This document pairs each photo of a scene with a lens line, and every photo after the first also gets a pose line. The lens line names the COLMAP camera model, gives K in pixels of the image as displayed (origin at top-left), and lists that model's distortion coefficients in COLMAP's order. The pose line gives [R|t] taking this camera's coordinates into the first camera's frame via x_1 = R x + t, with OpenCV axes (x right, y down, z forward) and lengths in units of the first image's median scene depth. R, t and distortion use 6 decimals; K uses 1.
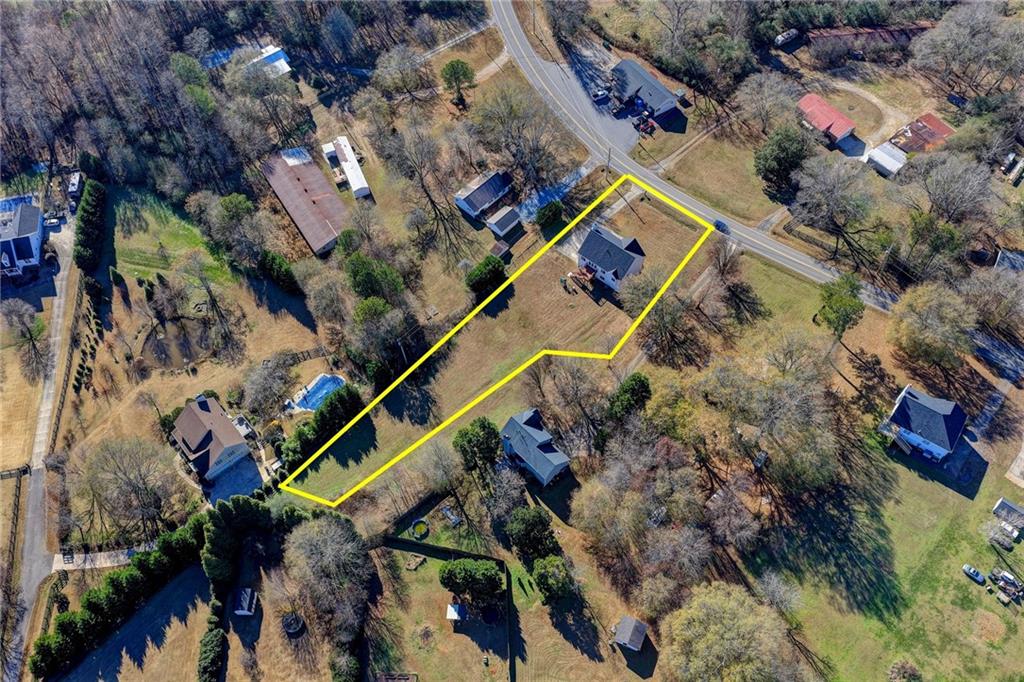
lens RADIAL K [[845.0, 0, 512.3], [0, 845.0, 349.0], [0, 0, 1]] dist [-0.015814, 0.031641]
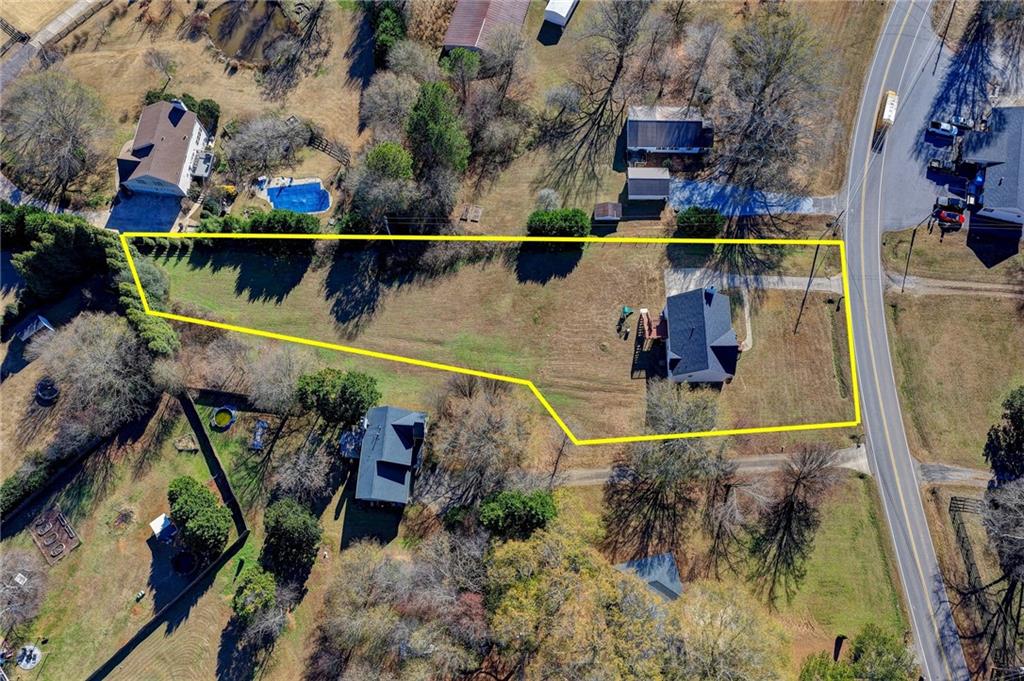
lens RADIAL K [[845.0, 0, 517.0], [0, 845.0, 345.0], [0, 0, 1]] dist [-0.015814, 0.031641]
pose [[0.667266, 0.715098, -0.208304, 0.166509], [-0.631809, 0.691539, 0.350131, -0.250709], [0.394429, -0.102023, 0.913246, 0.339639]]
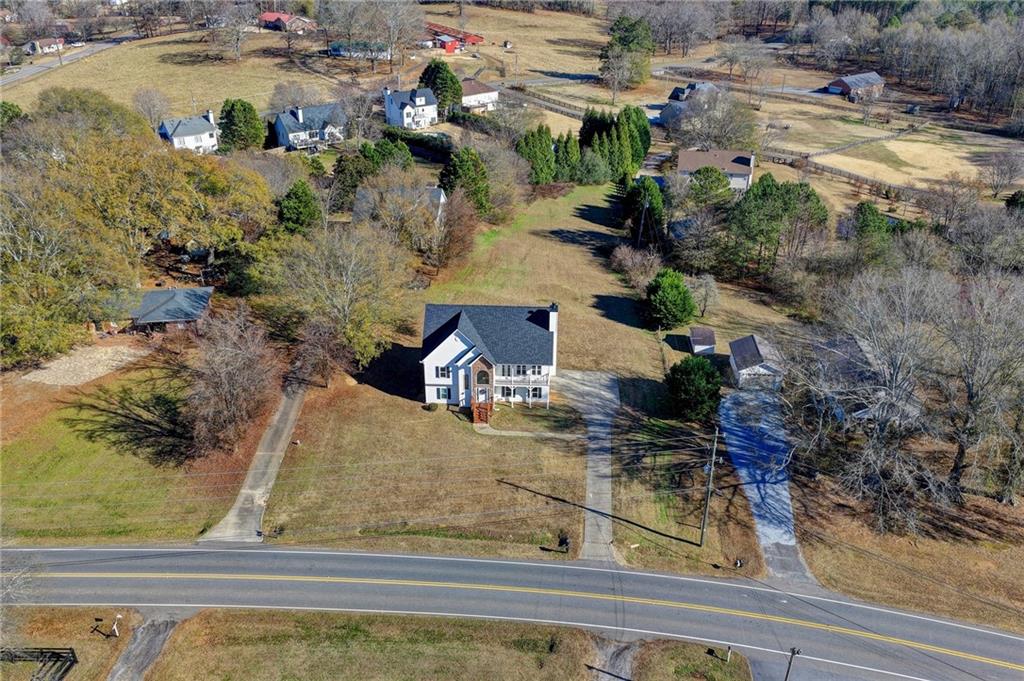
lens RADIAL K [[845.0, 0, 519.6], [0, 845.0, 344.1], [0, 0, 1]] dist [-0.015814, 0.031641]
pose [[-0.780881, 0.285875, -0.555428, 0.352165], [-0.531956, 0.161815, 0.831167, -0.486742], [0.327486, 0.944506, 0.025715, 1.003765]]
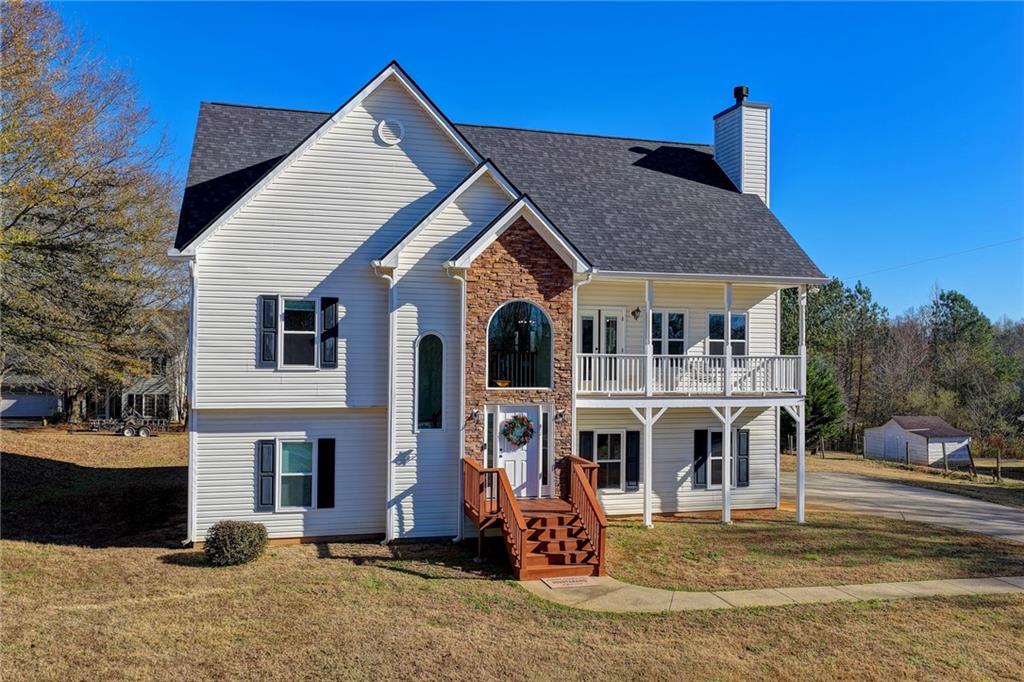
lens RADIAL K [[845.0, 0, 510.2], [0, 845.0, 347.1], [0, 0, 1]] dist [-0.015814, 0.031641]
pose [[-0.551262, -0.005011, -0.834317, 0.204538], [-0.711576, 0.524938, 0.467011, -0.160778], [0.435625, 0.851126, -0.292944, 1.047617]]
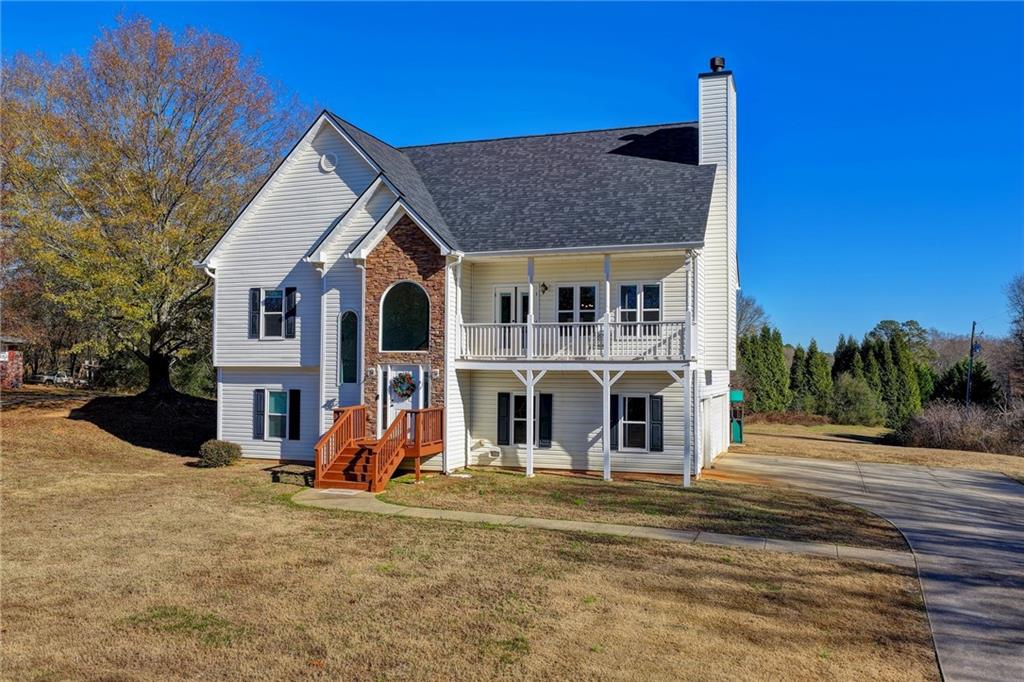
lens RADIAL K [[845.0, 0, 509.6], [0, 845.0, 342.1], [0, 0, 1]] dist [-0.015814, 0.031641]
pose [[-0.929868, -0.006495, -0.367836, 0.162360], [-0.311056, 0.547764, 0.776659, -0.204048], [0.196443, 0.836608, -0.511368, 1.080503]]
